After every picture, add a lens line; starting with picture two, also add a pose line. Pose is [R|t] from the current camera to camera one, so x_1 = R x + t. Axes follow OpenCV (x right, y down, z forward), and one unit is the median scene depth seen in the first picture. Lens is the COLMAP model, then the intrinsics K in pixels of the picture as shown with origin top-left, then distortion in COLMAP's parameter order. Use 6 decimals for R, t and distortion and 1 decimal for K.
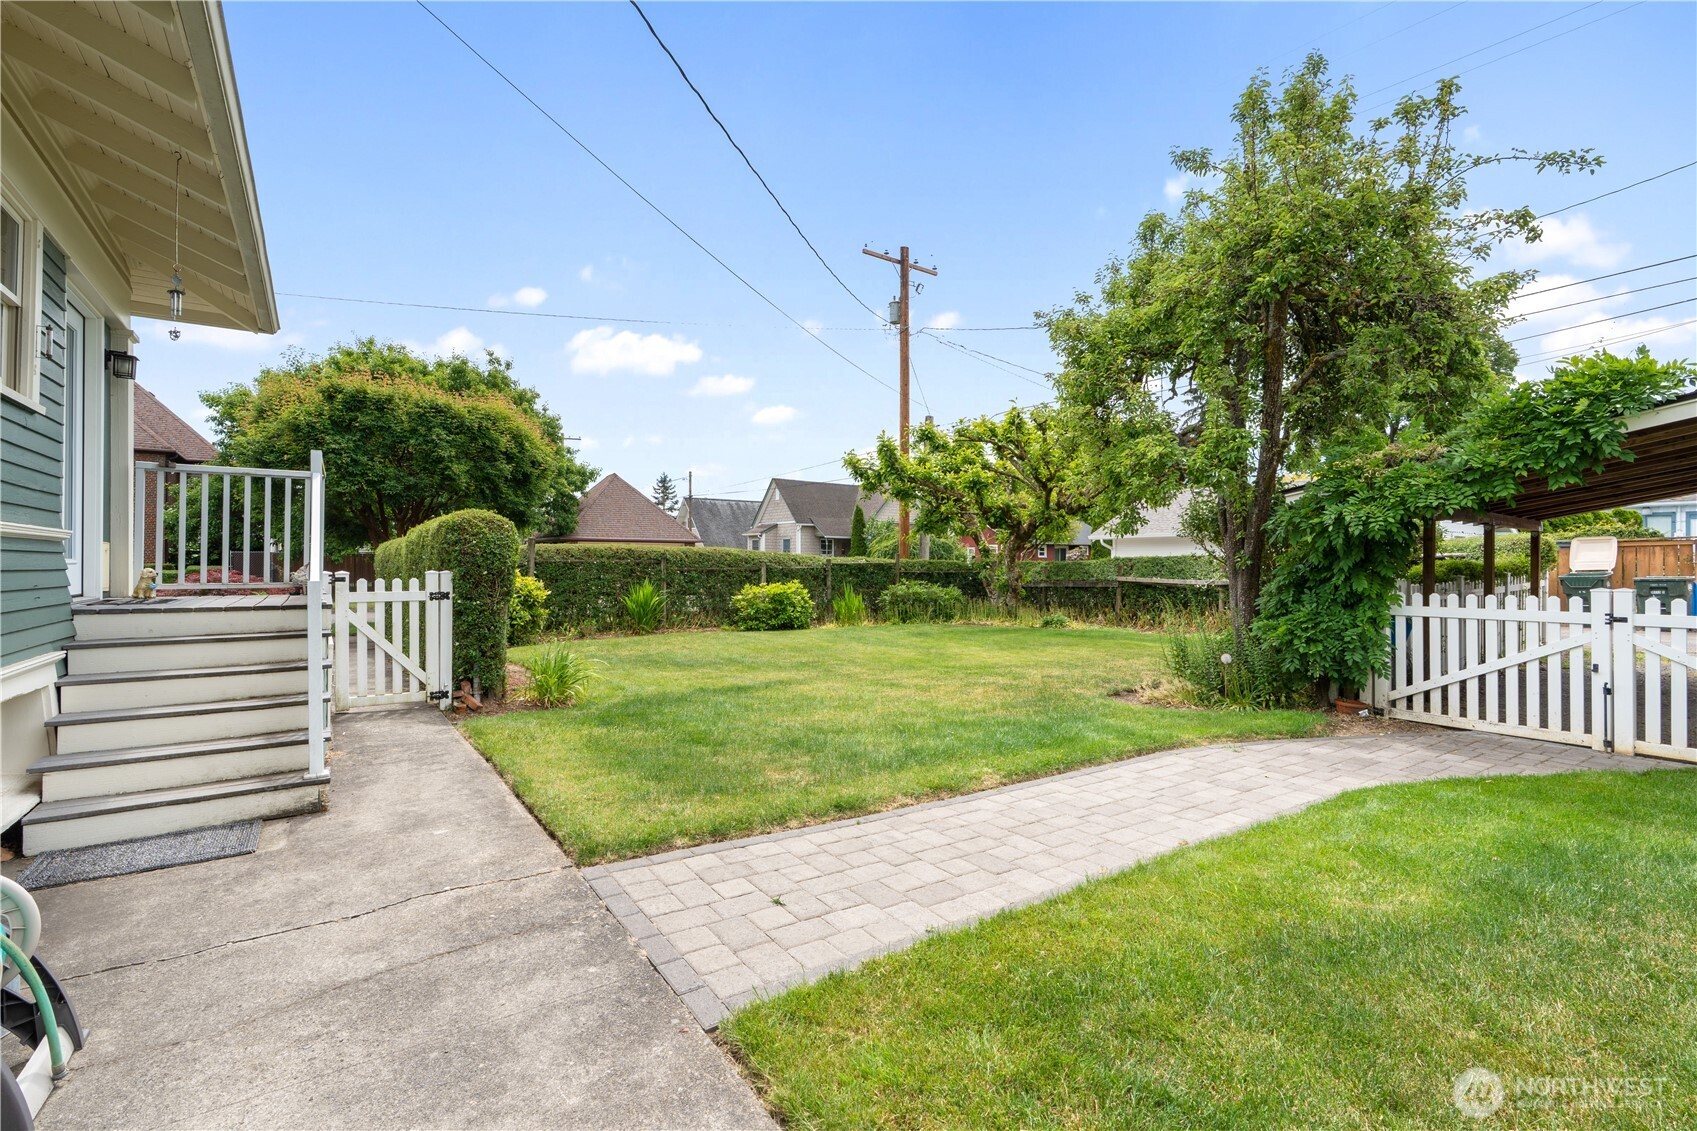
lens RADIAL K [[759.0, 0, 856.4], [0, 759.0, 558.9], [0, 0, 1]] dist [-0.000050, -0.000065]
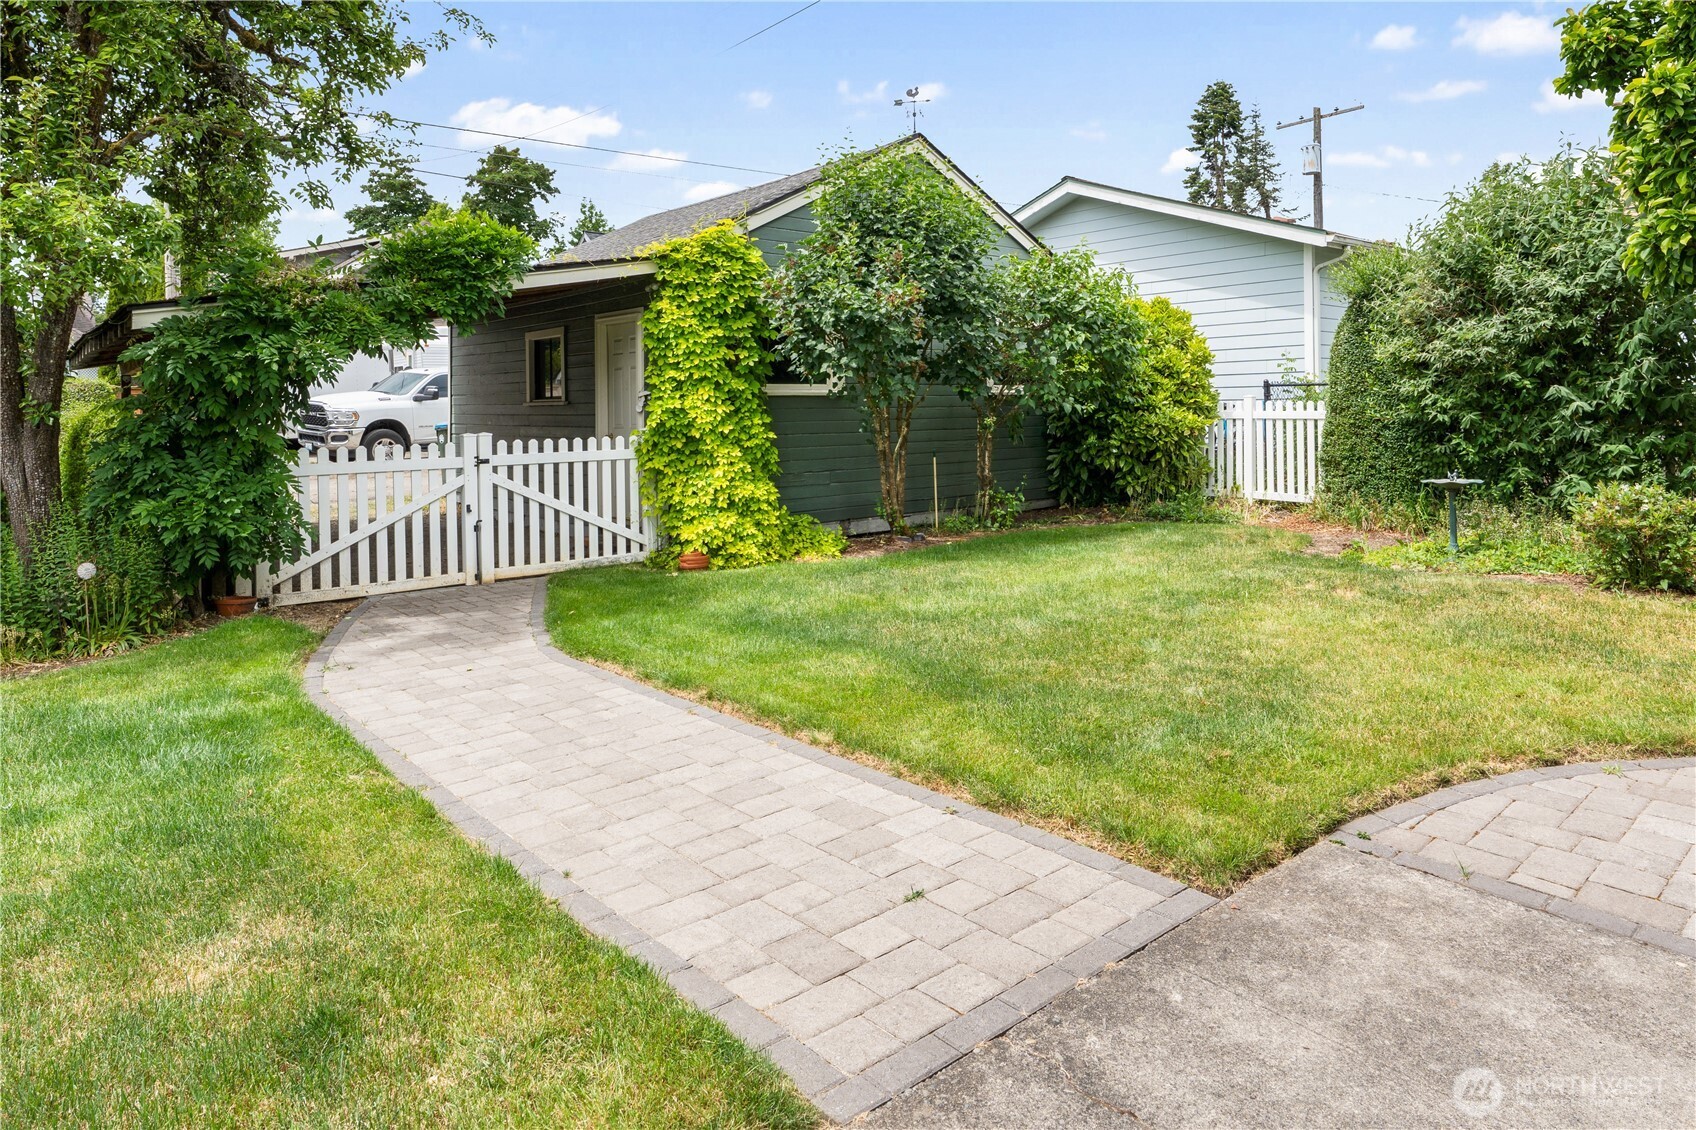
lens RADIAL K [[1041.5, 0, 855.1], [0, 1041.5, 567.5], [0, 0, 1]] dist [0.006256, 0.001358]
pose [[-0.116078, -0.150818, 0.981723, -0.549879], [0.009076, 0.988202, 0.152886, 0.006808], [-0.993199, 0.026657, -0.113339, 0.646589]]
